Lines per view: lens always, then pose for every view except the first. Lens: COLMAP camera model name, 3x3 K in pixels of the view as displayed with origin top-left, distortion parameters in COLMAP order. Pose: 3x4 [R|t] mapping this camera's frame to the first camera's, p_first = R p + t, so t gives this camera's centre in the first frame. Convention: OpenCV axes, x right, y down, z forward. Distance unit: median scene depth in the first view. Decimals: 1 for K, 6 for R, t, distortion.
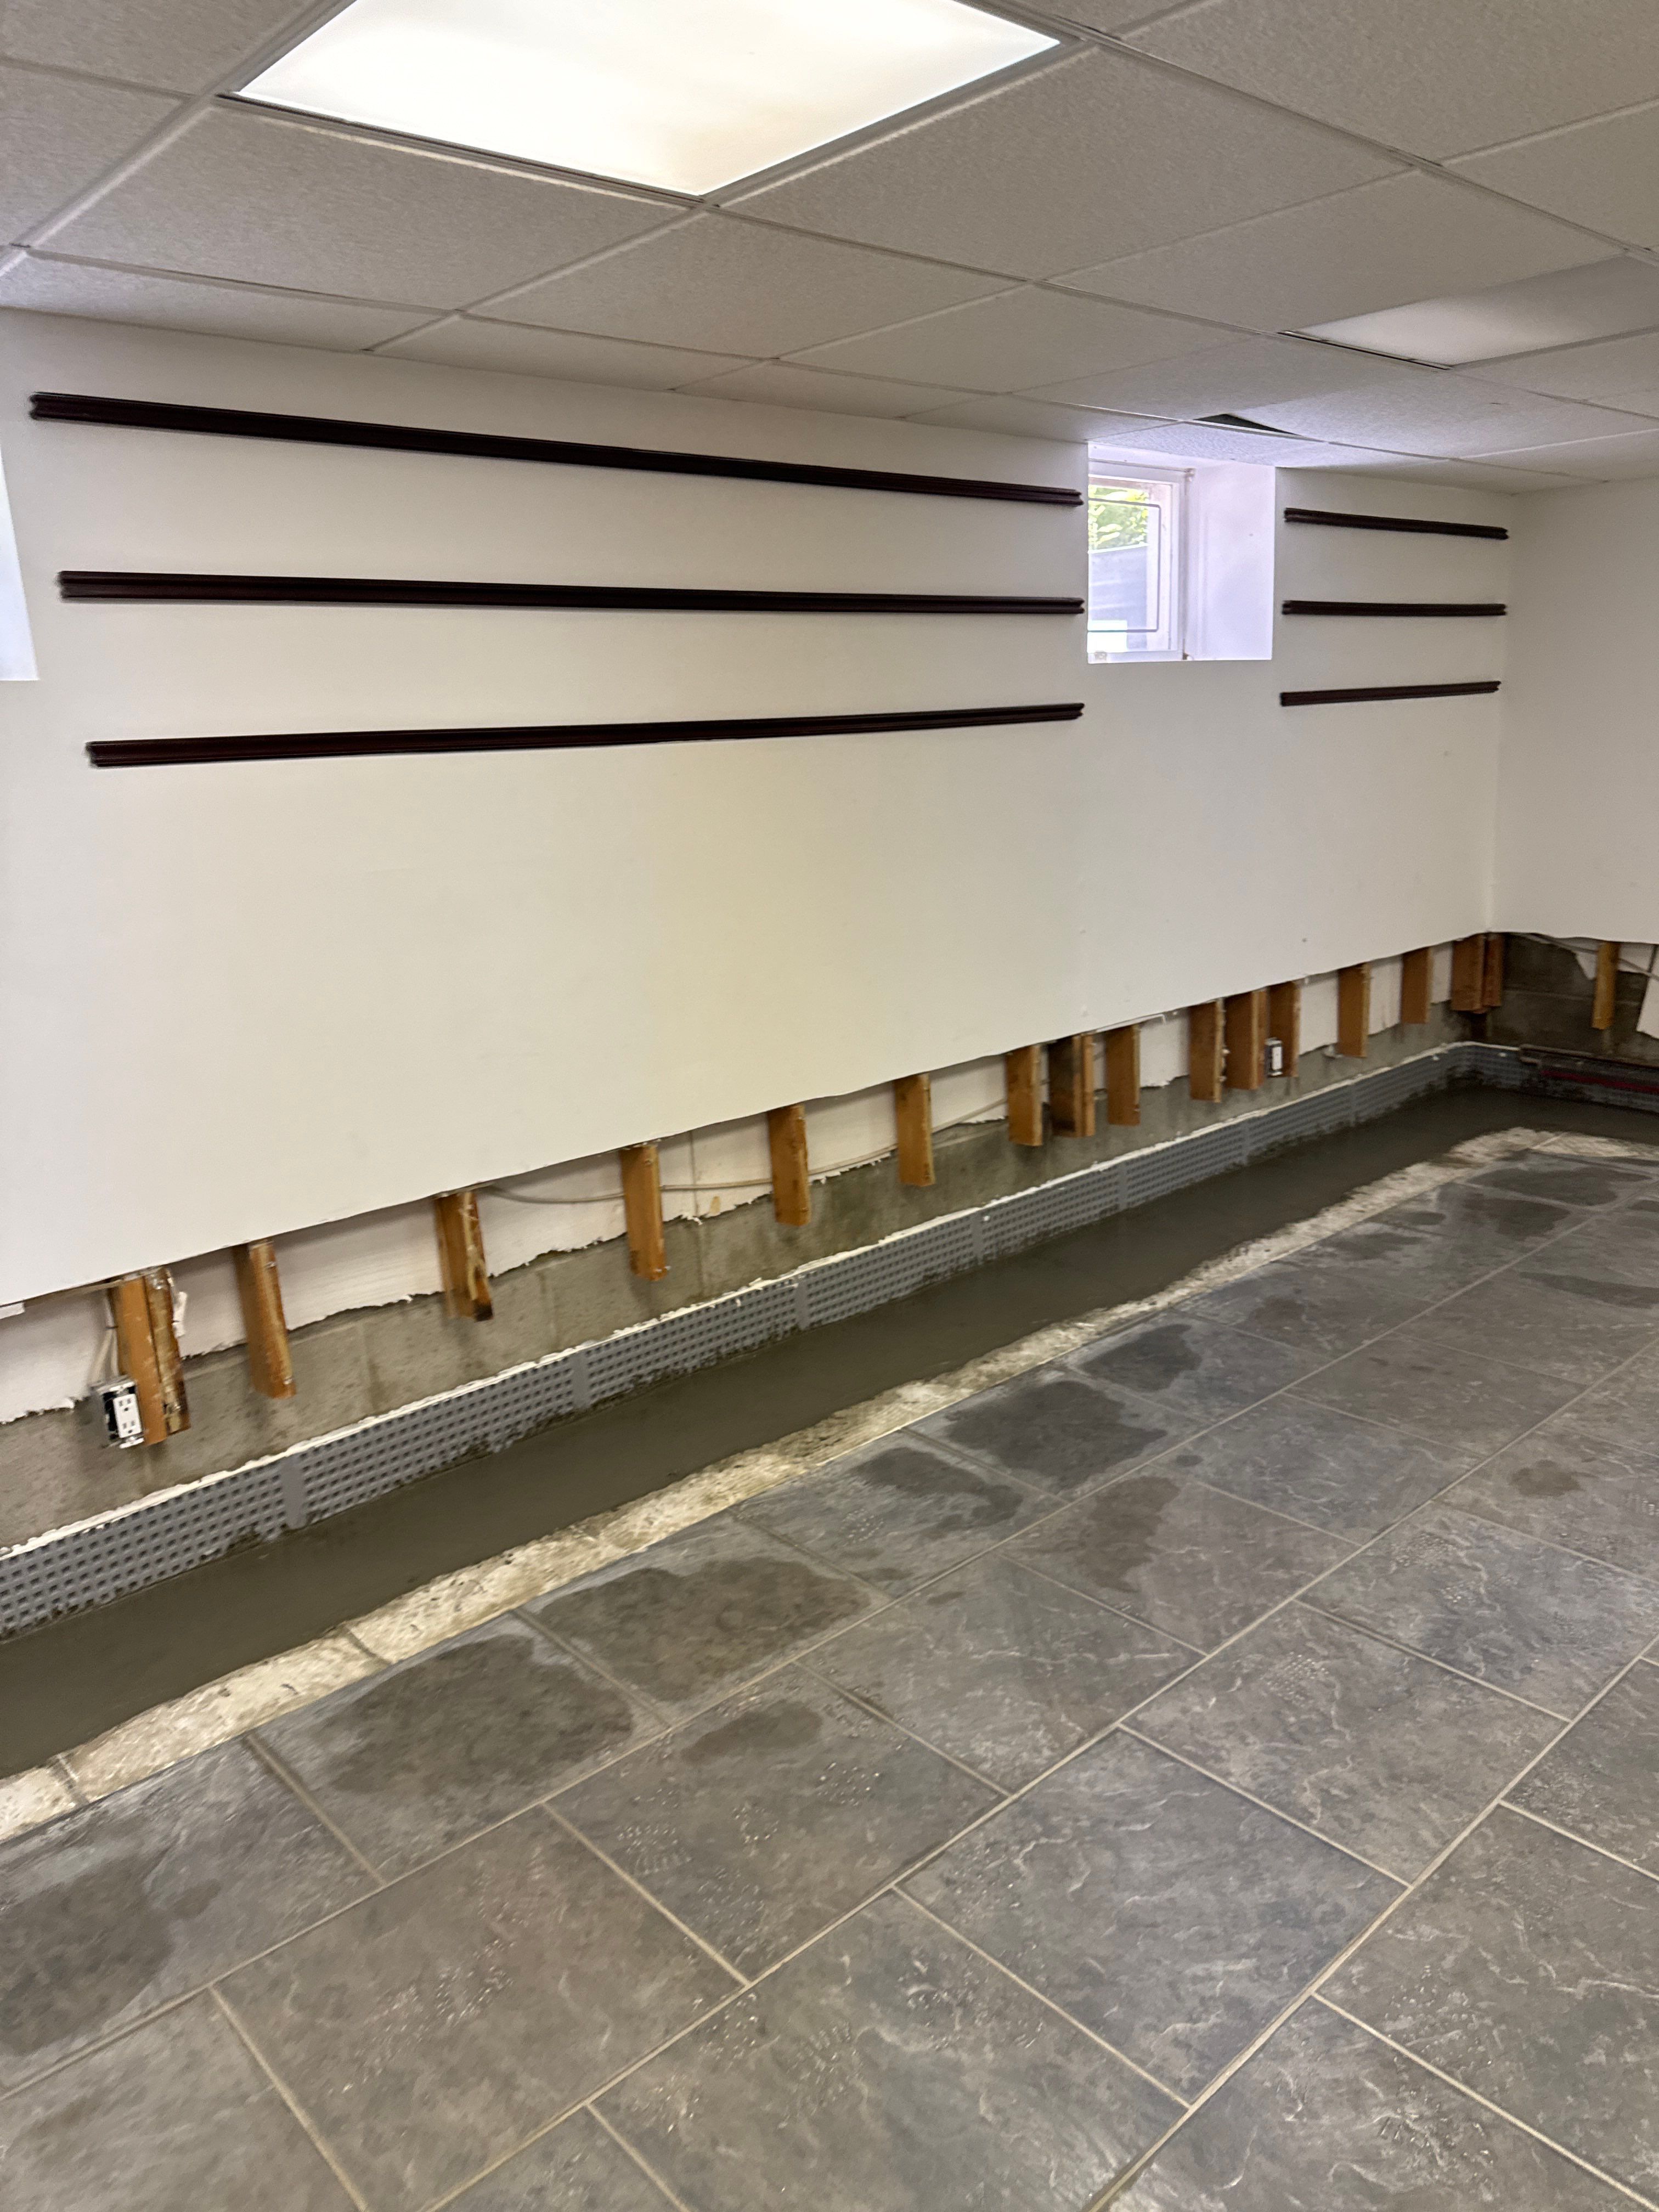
lens RADIAL K [[1578.4, 0, 842.0], [0, 1578.4, 1113.1], [0, 0, 1]] dist [0.055885, -0.075877]
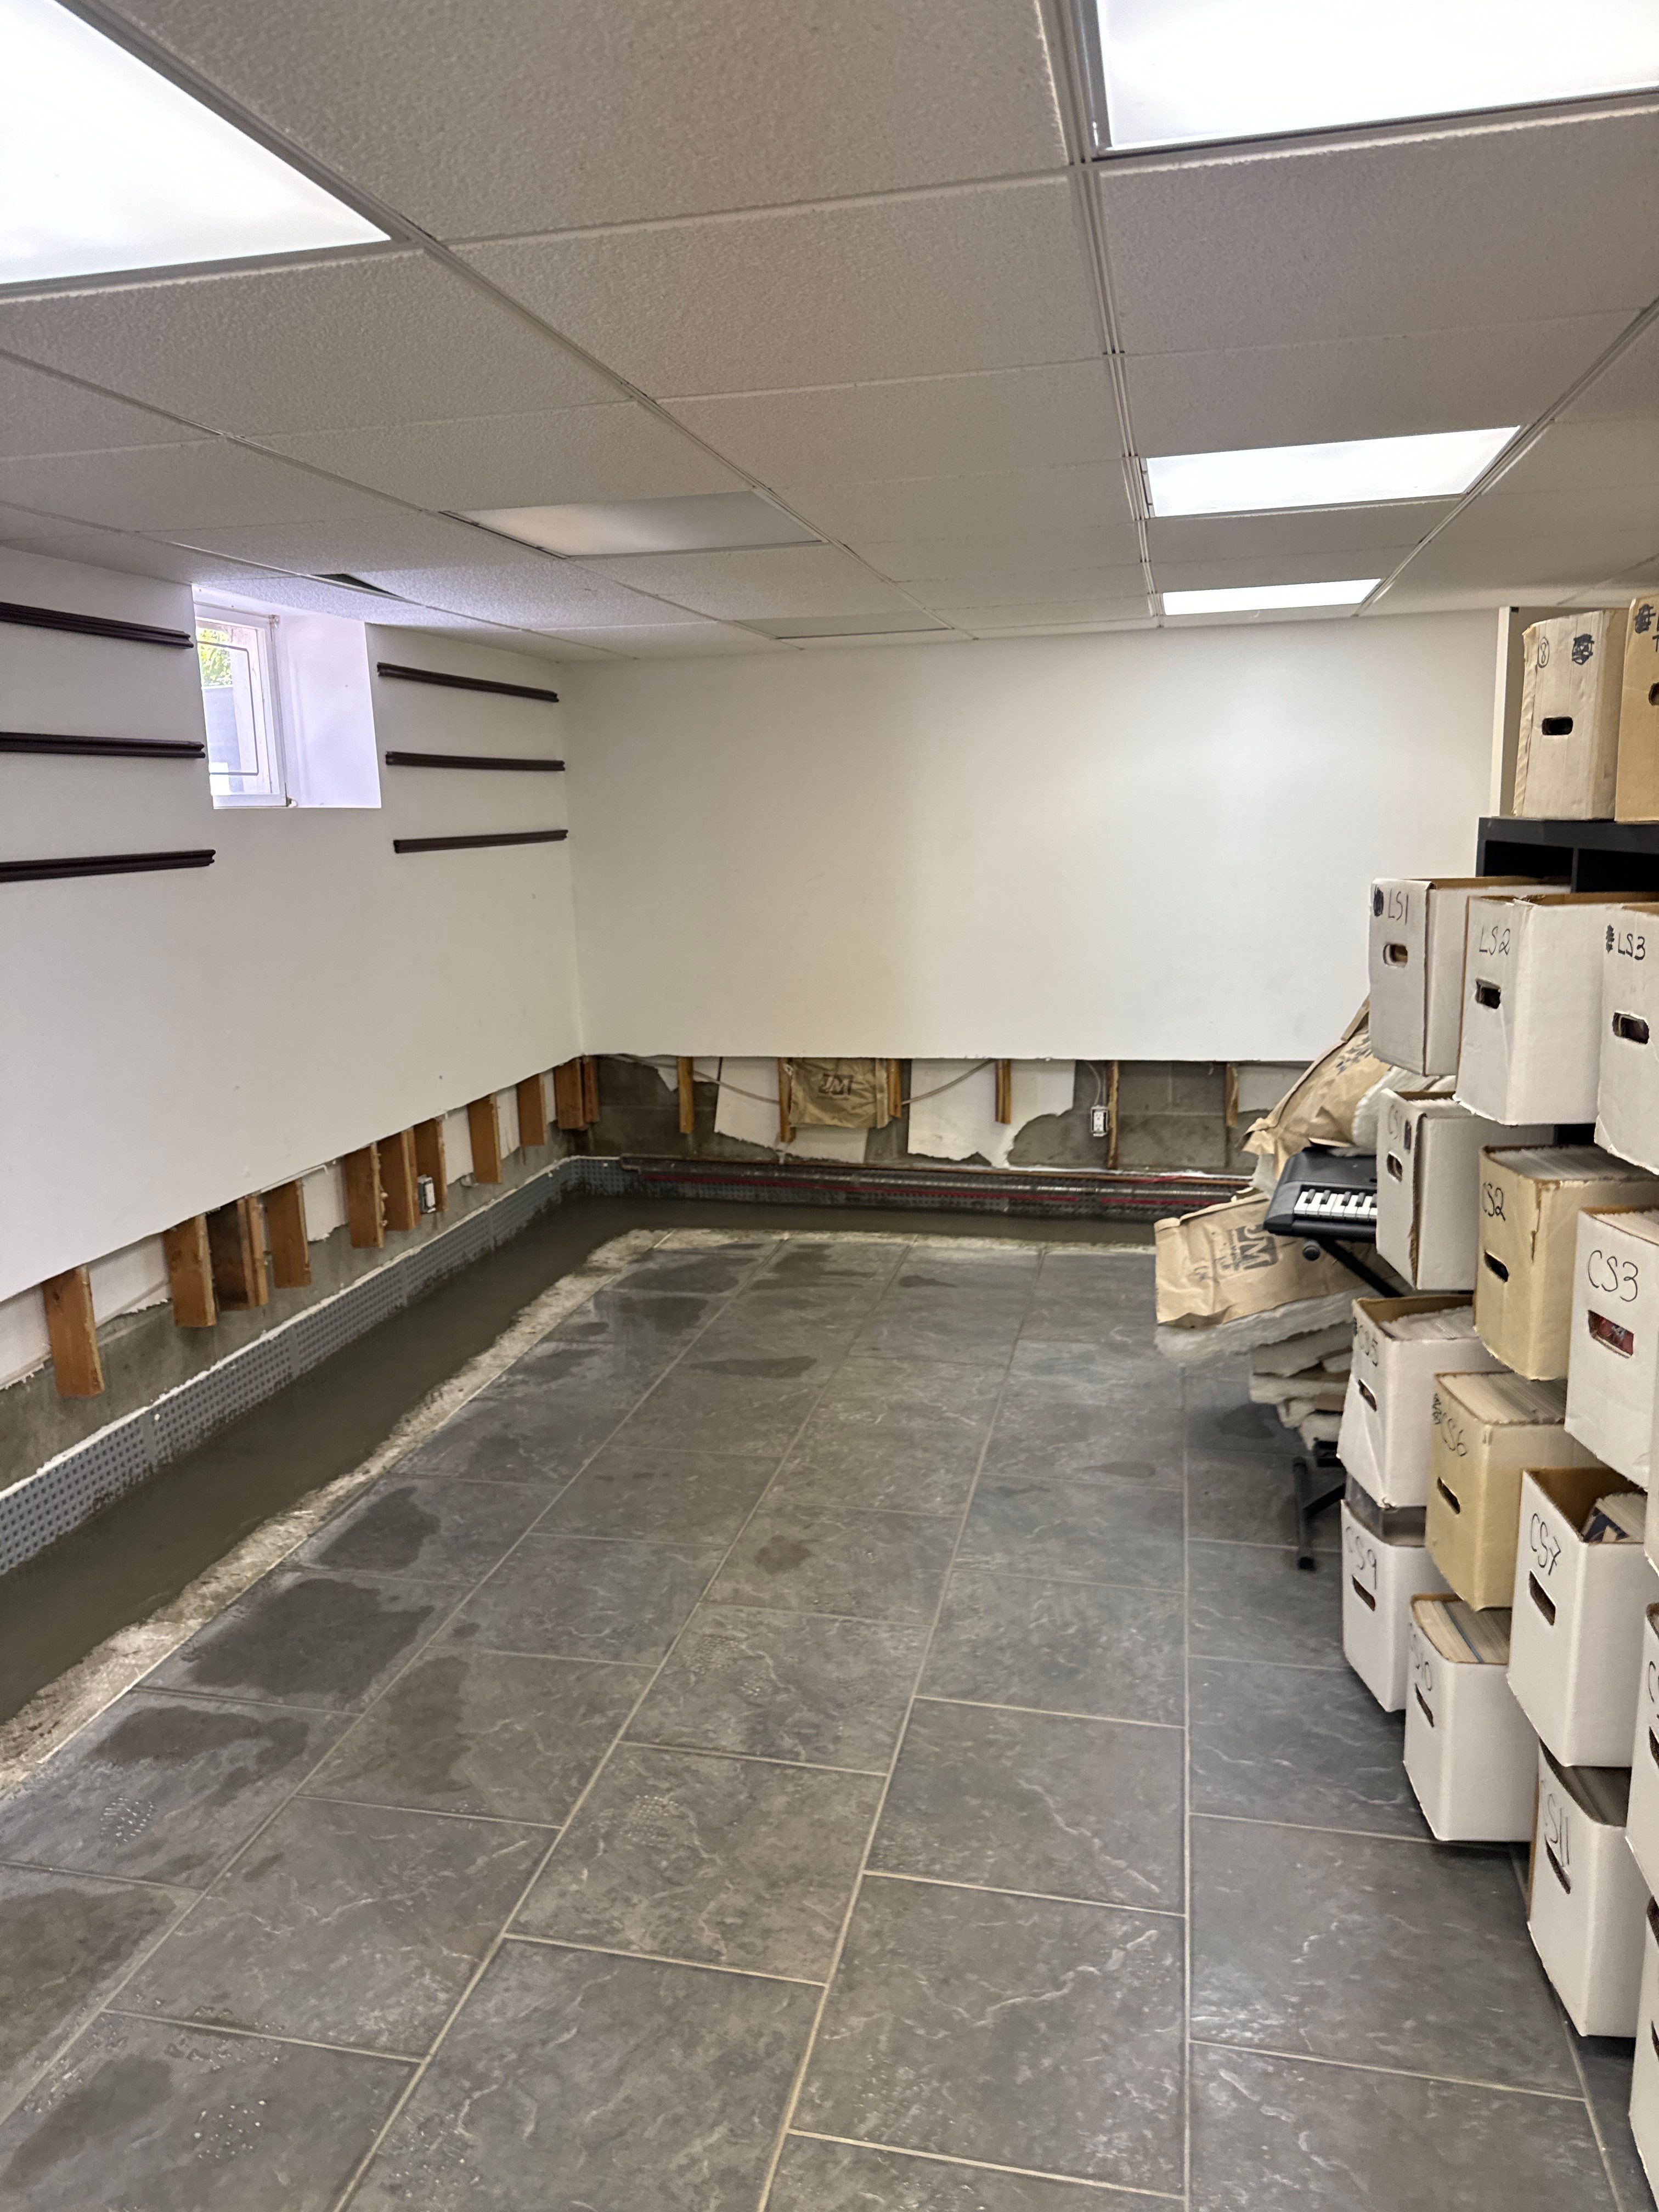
lens RADIAL K [[1578.4, 0, 807.3], [0, 1578.4, 1086.9], [0, 0, 1]] dist [0.055885, -0.075877]
pose [[0.819571, -0.083720, 0.566828, -0.130232], [0.133339, 0.989976, -0.046575, -0.034585], [-0.557247, 0.113752, 0.822519, 0.050341]]
